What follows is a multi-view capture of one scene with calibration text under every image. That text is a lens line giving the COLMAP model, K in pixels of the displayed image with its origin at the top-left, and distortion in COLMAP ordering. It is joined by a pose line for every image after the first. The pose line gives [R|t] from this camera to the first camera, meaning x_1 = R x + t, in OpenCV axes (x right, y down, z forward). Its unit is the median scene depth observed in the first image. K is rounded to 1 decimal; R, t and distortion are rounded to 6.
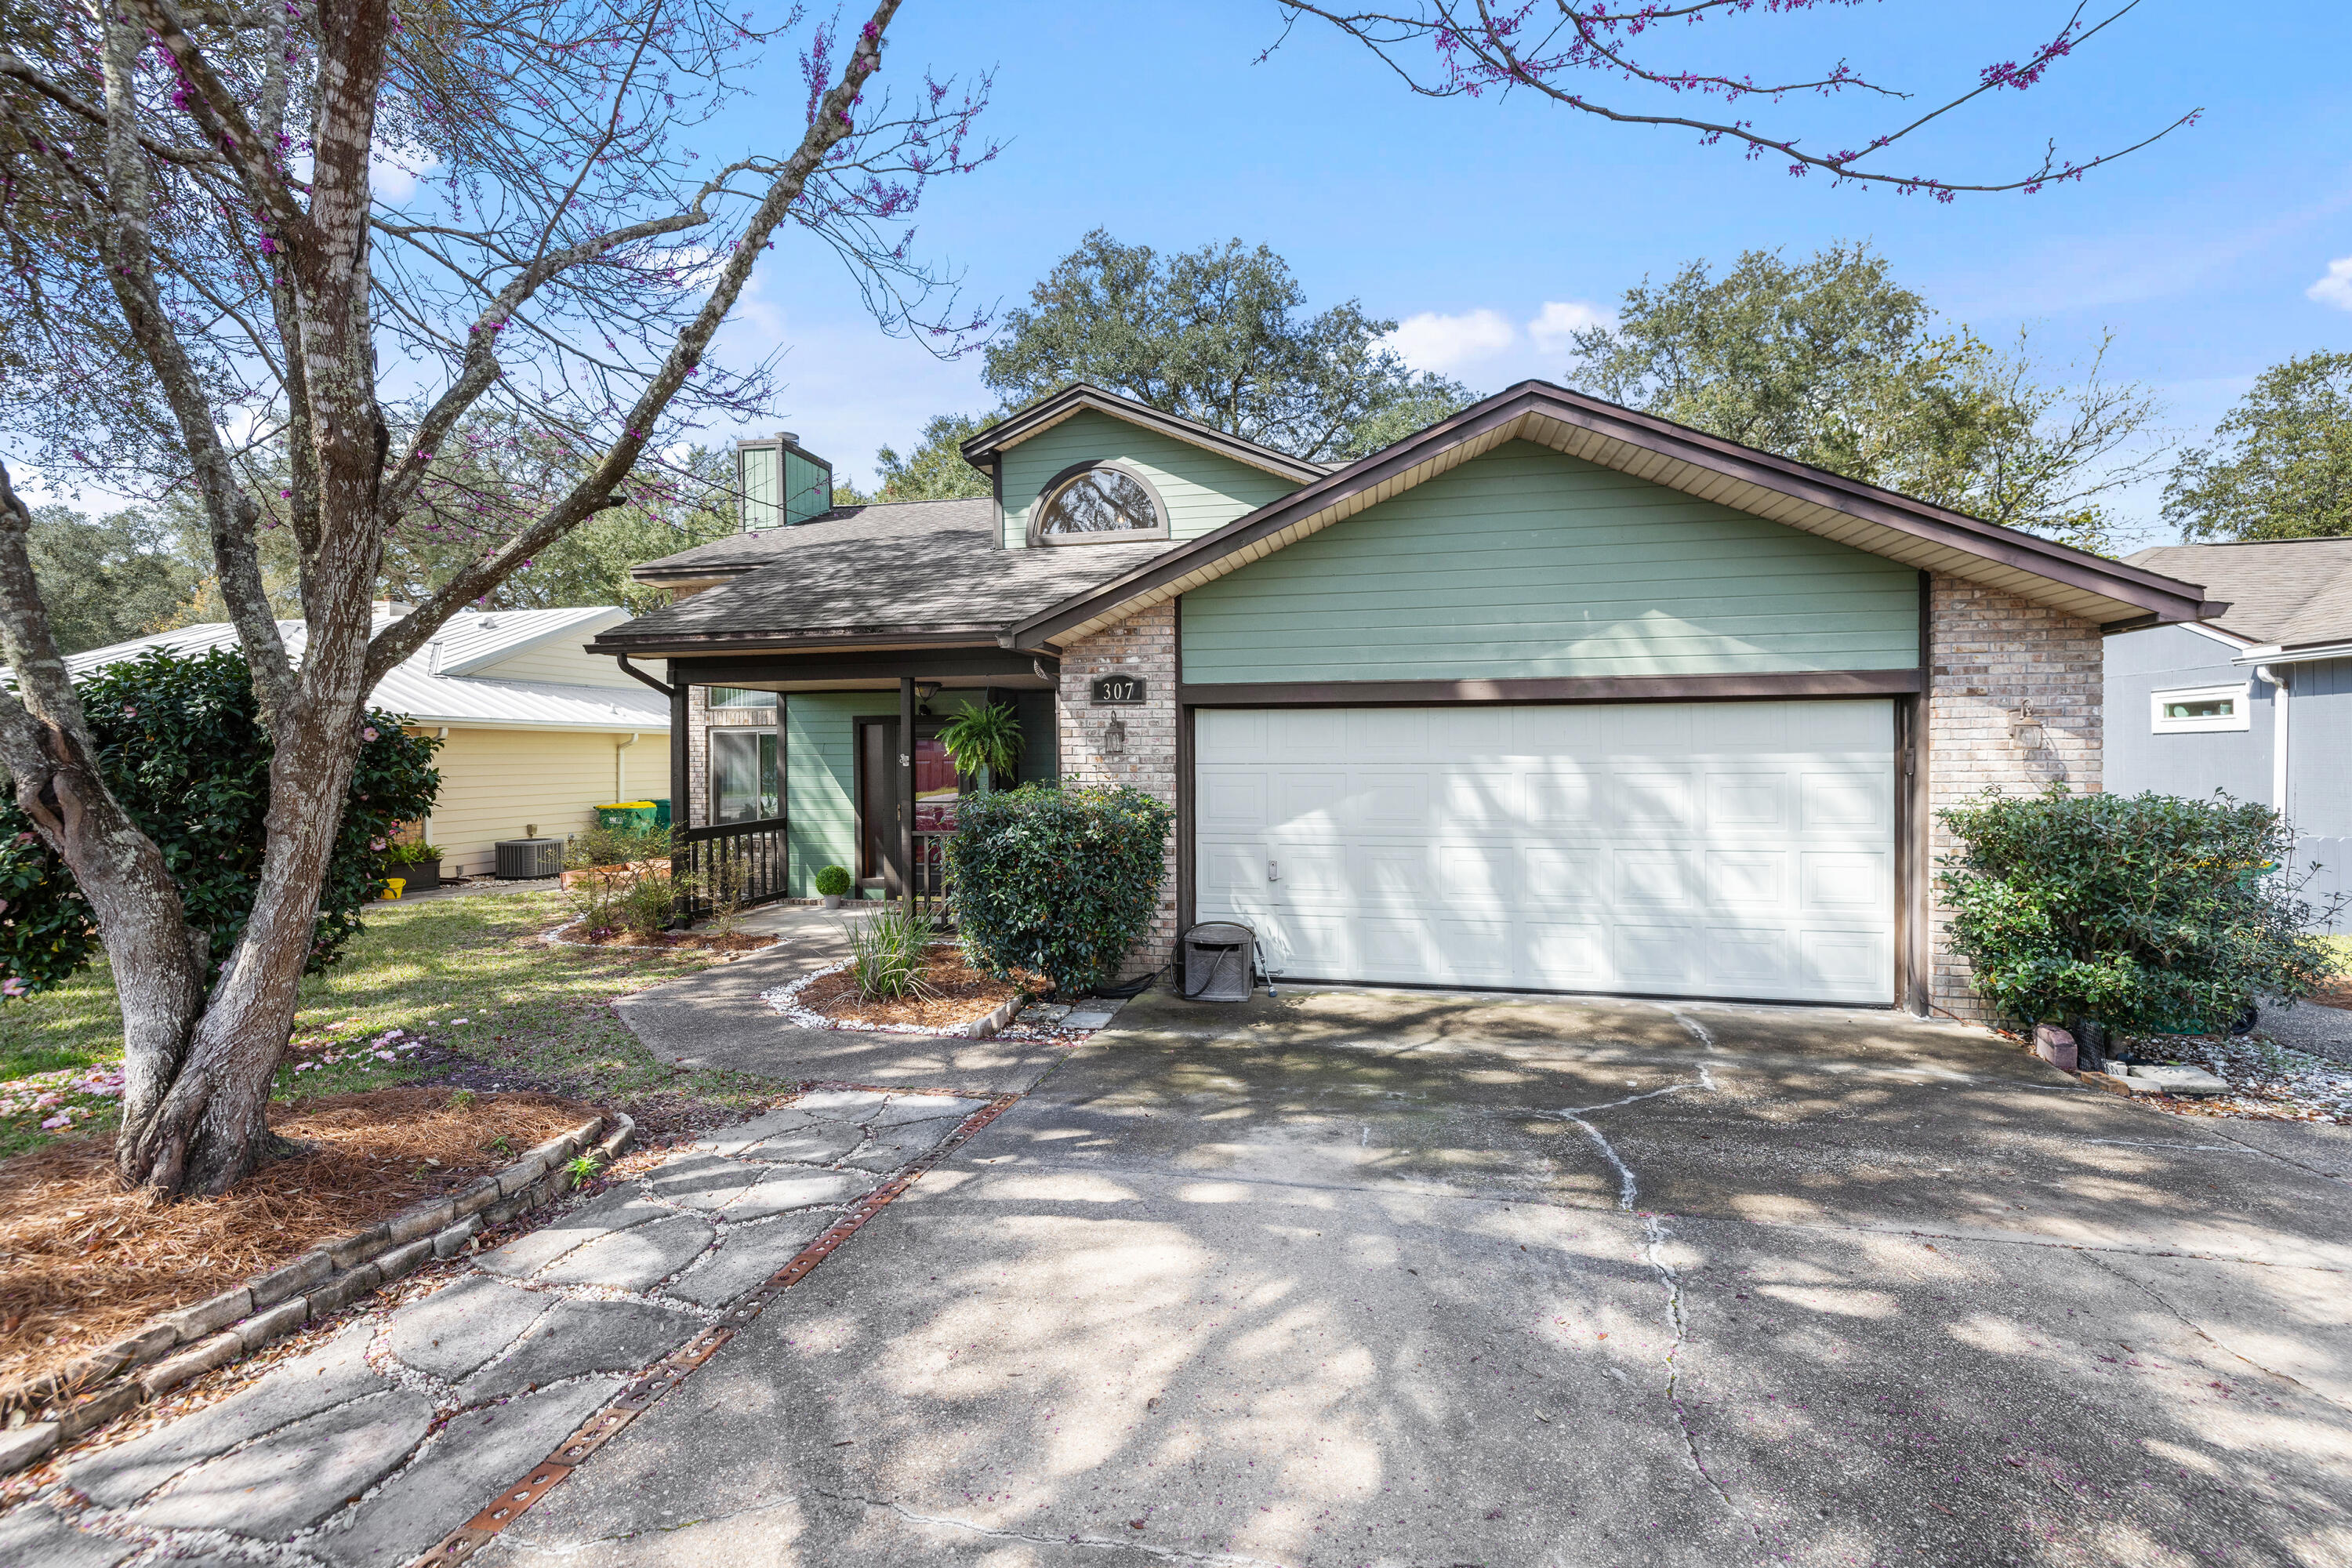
lens RADIAL K [[970.9, 0, 1182.8], [0, 970.9, 768.1], [0, 0, 1]] dist [-0.000687, -0.000326]
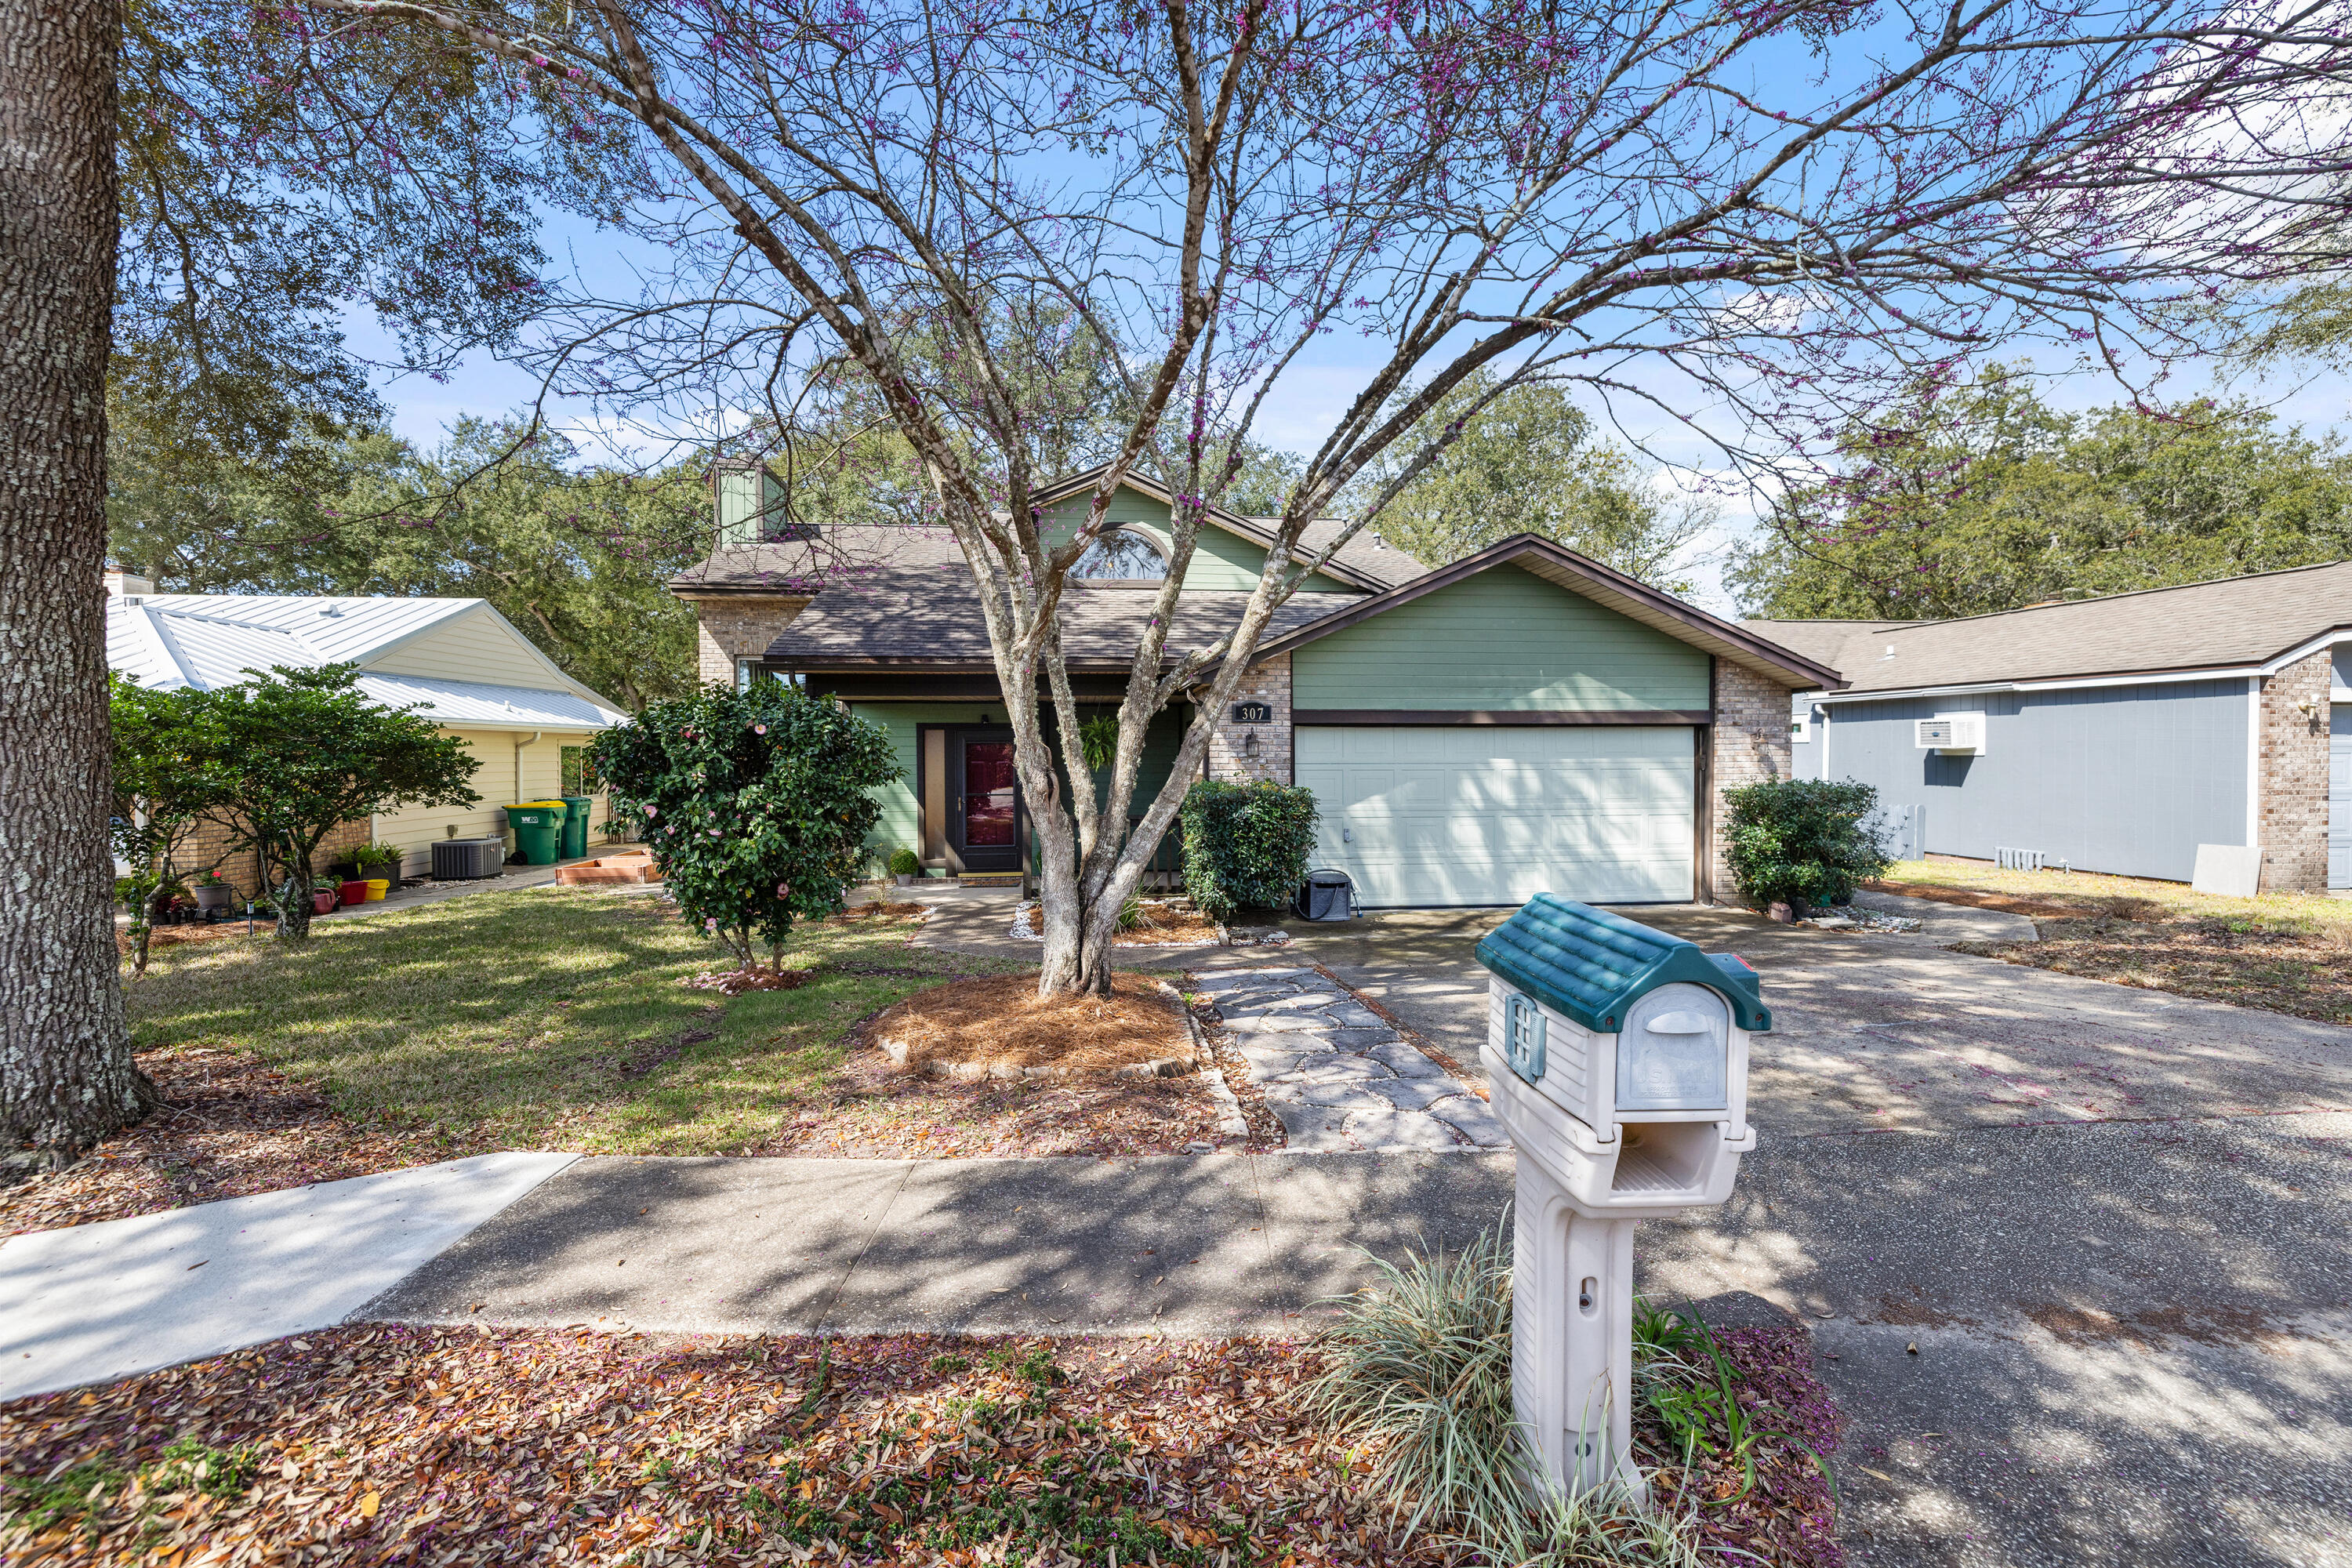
lens RADIAL K [[970.9, 0, 1182.8], [0, 970.9, 768.1], [0, 0, 1]] dist [-0.000687, -0.000326]
pose [[0.950259, -0.001864, 0.311455, -0.668574], [0.000763, 0.999993, 0.003658, -0.003950], [-0.311460, -0.003239, 0.950254, -0.367448]]
